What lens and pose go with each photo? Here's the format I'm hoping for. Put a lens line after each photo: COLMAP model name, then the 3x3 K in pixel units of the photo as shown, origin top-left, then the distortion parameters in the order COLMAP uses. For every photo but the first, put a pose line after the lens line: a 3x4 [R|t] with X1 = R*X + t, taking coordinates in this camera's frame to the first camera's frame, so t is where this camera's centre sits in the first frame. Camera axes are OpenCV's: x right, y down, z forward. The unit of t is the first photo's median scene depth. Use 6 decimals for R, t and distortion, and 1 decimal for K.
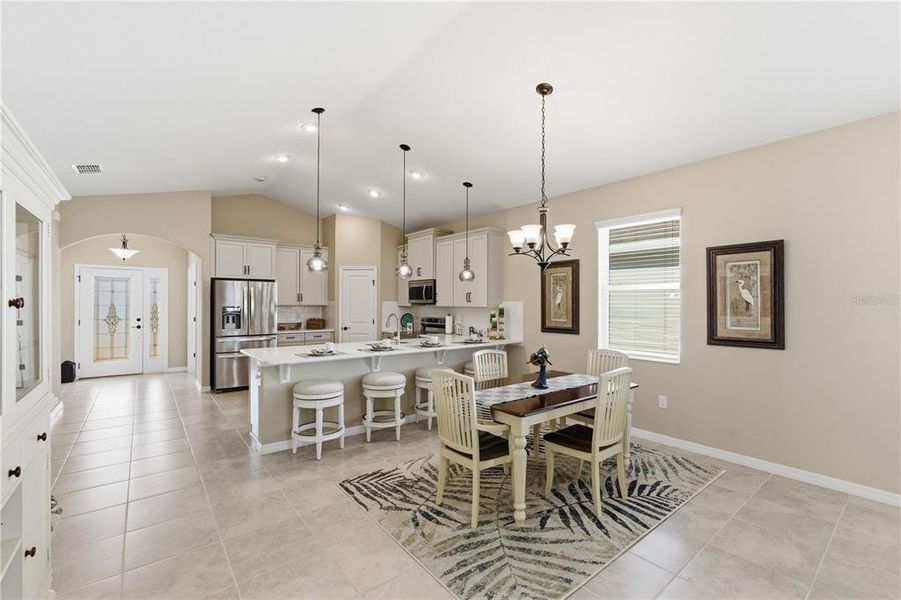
lens RADIAL K [[386.4, 0, 446.2], [0, 386.4, 303.6], [0, 0, 1]] dist [-0.009519, 0.002398]
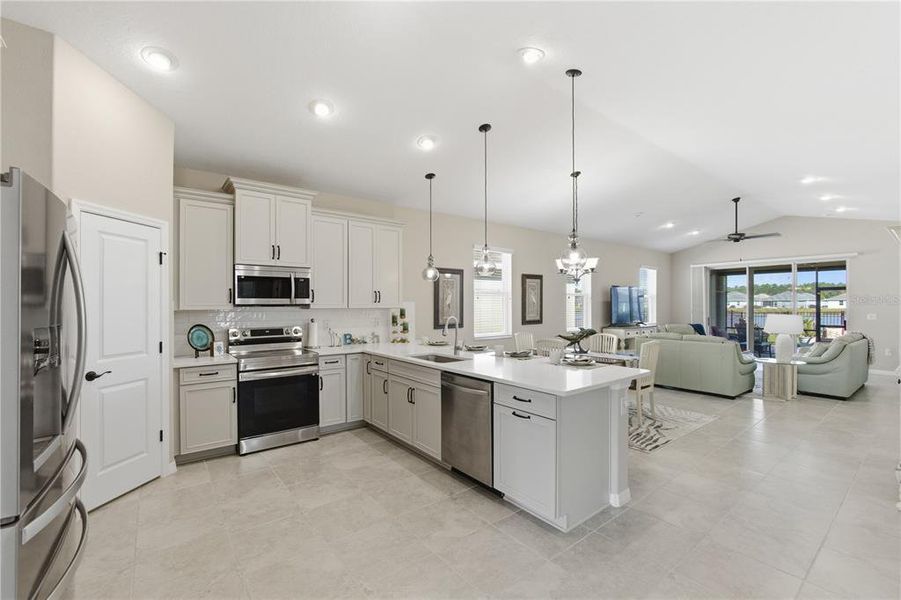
lens RADIAL K [[386.4, 0, 446.8], [0, 386.4, 306.6], [0, 0, 1]] dist [-0.009519, 0.002398]
pose [[0.013624, -0.010301, 0.999854, -0.698647], [0.004465, 0.999938, 0.010241, -0.002450], [-0.999897, 0.004324, 0.013669, 0.755785]]
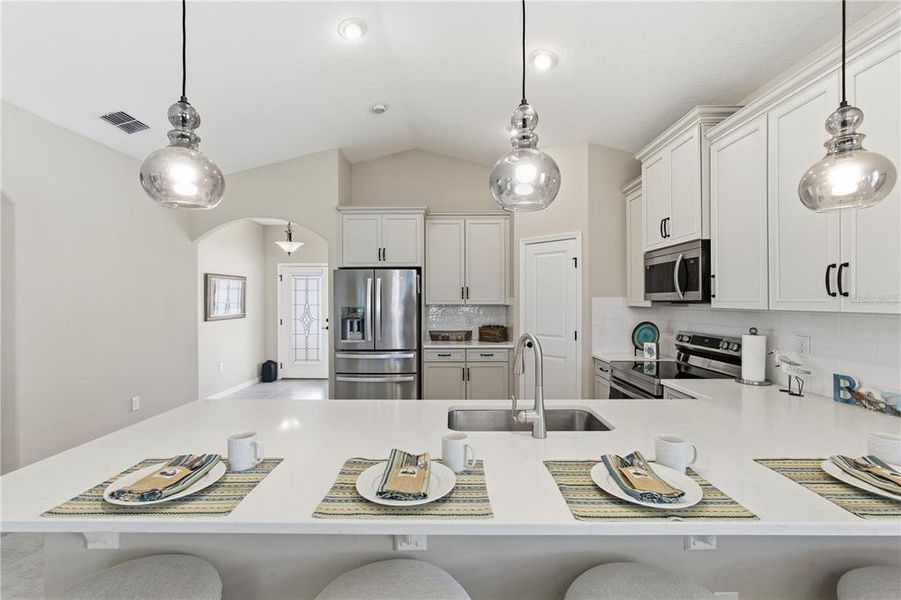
lens RADIAL K [[386.4, 0, 448.1], [0, 386.4, 299.8], [0, 0, 1]] dist [-0.009519, 0.002398]
pose [[0.780429, -0.006920, -0.625206, 0.009370], [0.004846, 0.999976, -0.005019, -0.000838], [0.625225, 0.000887, 0.780444, 0.533904]]
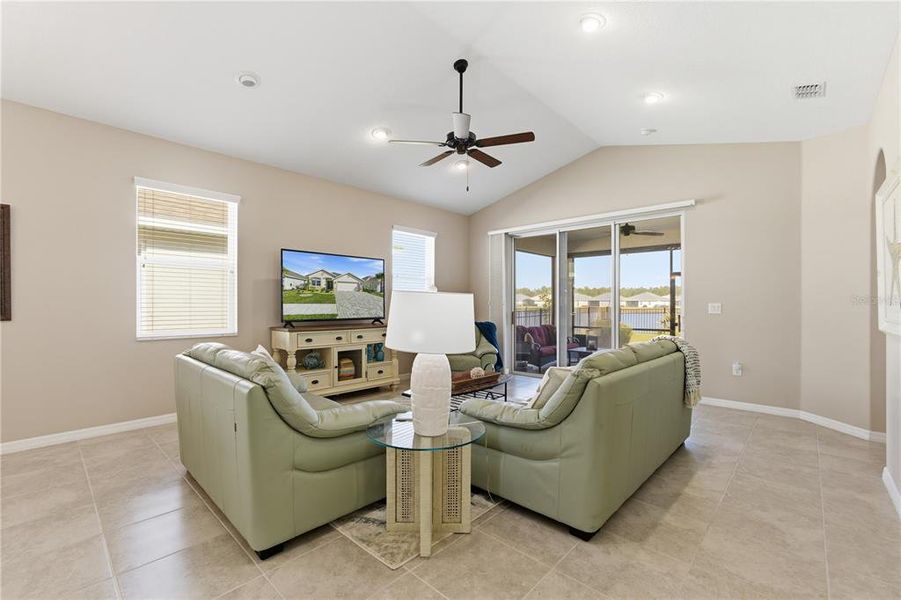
lens RADIAL K [[386.4, 0, 456.1], [0, 386.4, 298.9], [0, 0, 1]] dist [-0.009519, 0.002398]
pose [[-0.153210, 0.006859, 0.988170, -0.112319], [-0.001411, 0.999973, -0.007160, 0.036054], [-0.988193, -0.002492, -0.153196, 0.026319]]
